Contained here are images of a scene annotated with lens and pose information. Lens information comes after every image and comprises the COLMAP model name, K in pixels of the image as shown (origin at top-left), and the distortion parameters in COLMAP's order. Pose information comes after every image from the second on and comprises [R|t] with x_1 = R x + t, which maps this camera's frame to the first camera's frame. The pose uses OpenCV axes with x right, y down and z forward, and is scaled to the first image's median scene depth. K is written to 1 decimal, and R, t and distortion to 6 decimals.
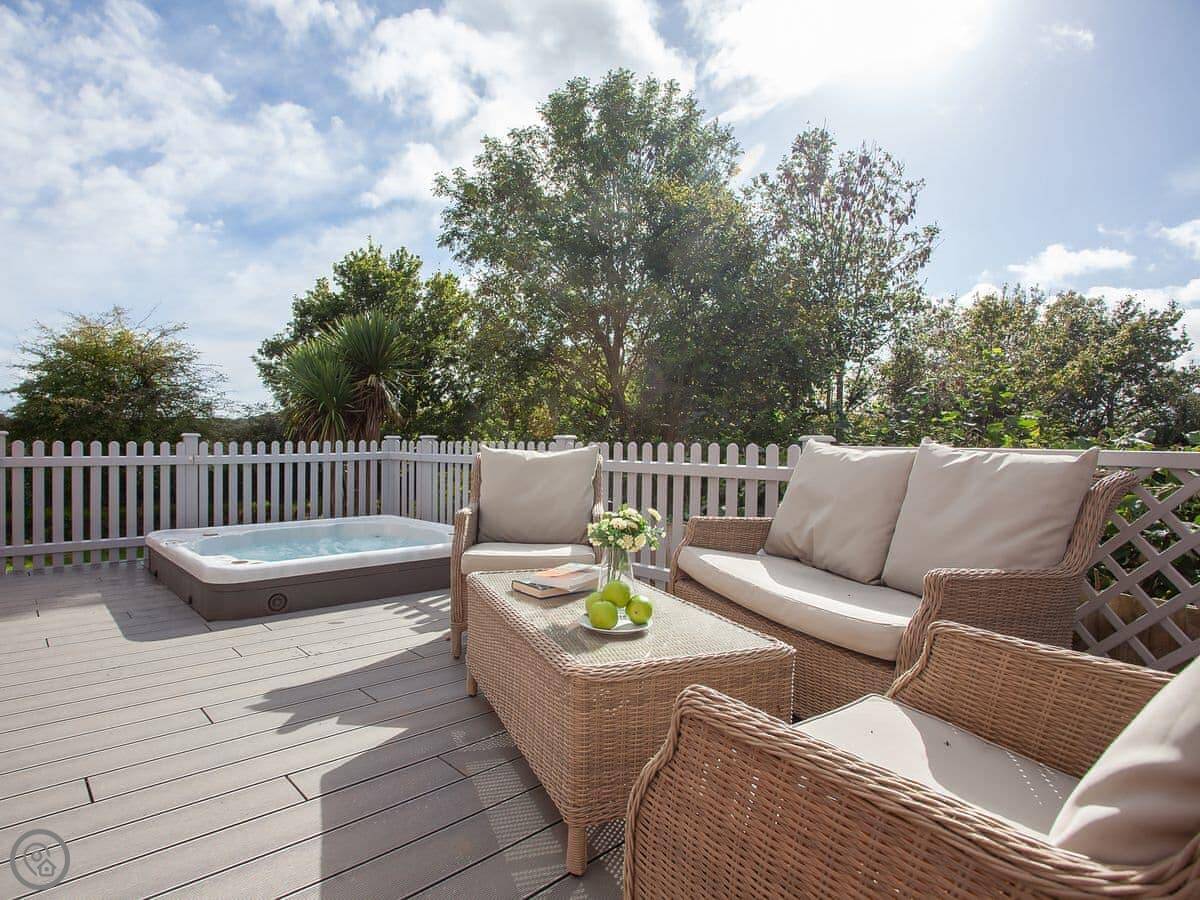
lens RADIAL K [[670.5, 0, 597.4], [0, 670.5, 429.2], [0, 0, 1]] dist [-0.044551, -0.002894]
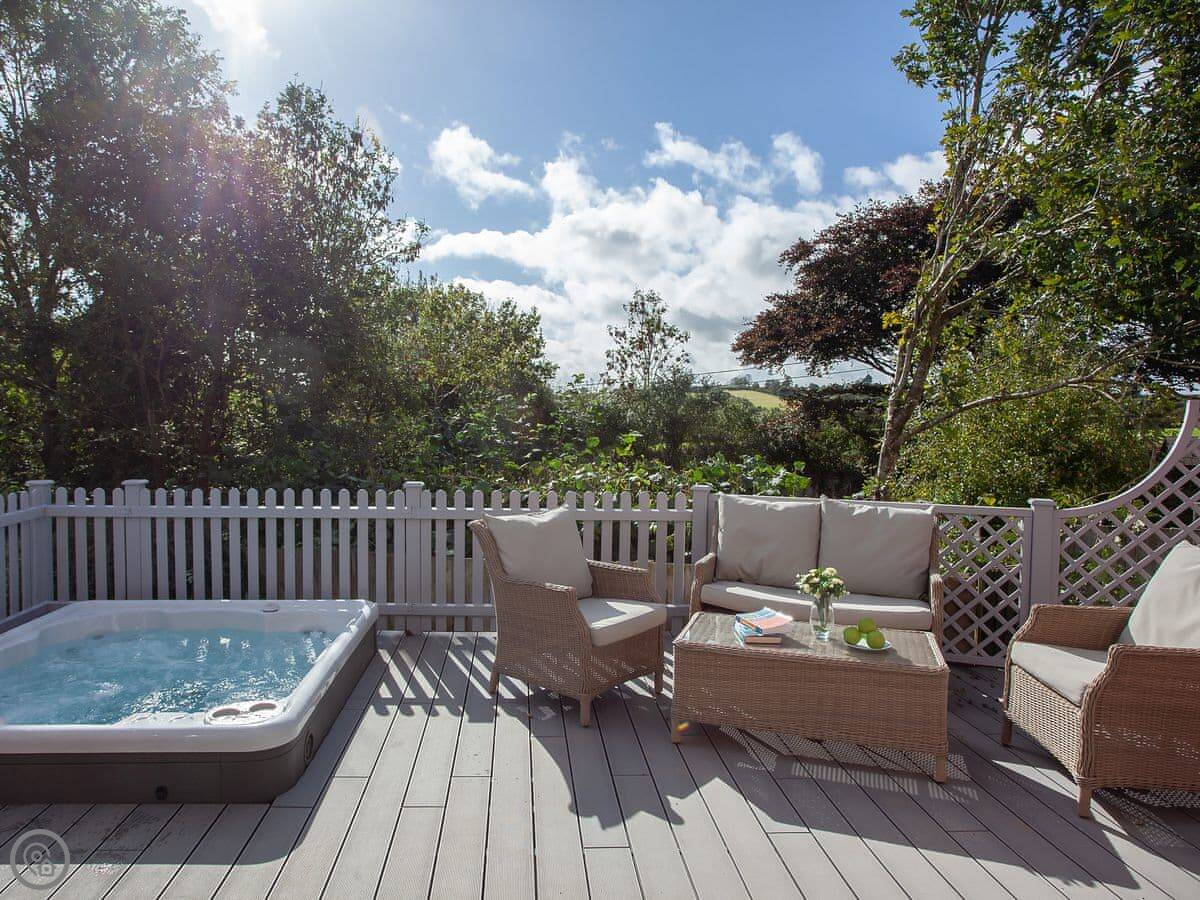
lens RADIAL K [[746.5, 0, 582.9], [0, 746.5, 440.5], [0, 0, 1]] dist [-0.038727, 0.011228]
pose [[0.631371, -0.029669, 0.774913, -0.558912], [-0.020729, 0.998265, 0.055109, -0.088378], [-0.775204, -0.050858, 0.629661, 0.139439]]
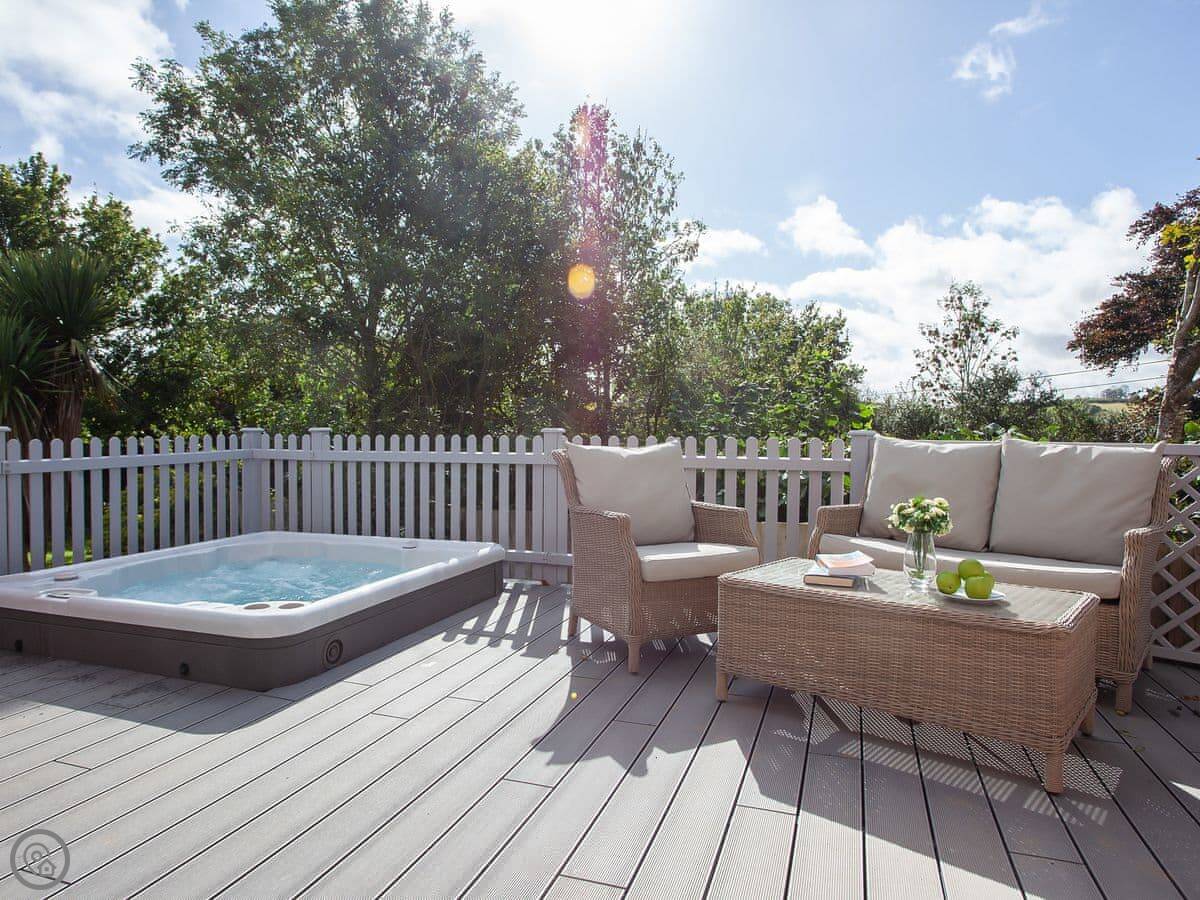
lens RADIAL K [[746.5, 0, 644.3], [0, 746.5, 444.2], [0, 0, 1]] dist [-0.038727, 0.011228]
pose [[0.866776, -0.011881, 0.498556, -0.354784], [-0.007356, 0.999303, 0.036603, -0.005625], [-0.498643, -0.035394, 0.866084, 0.057095]]
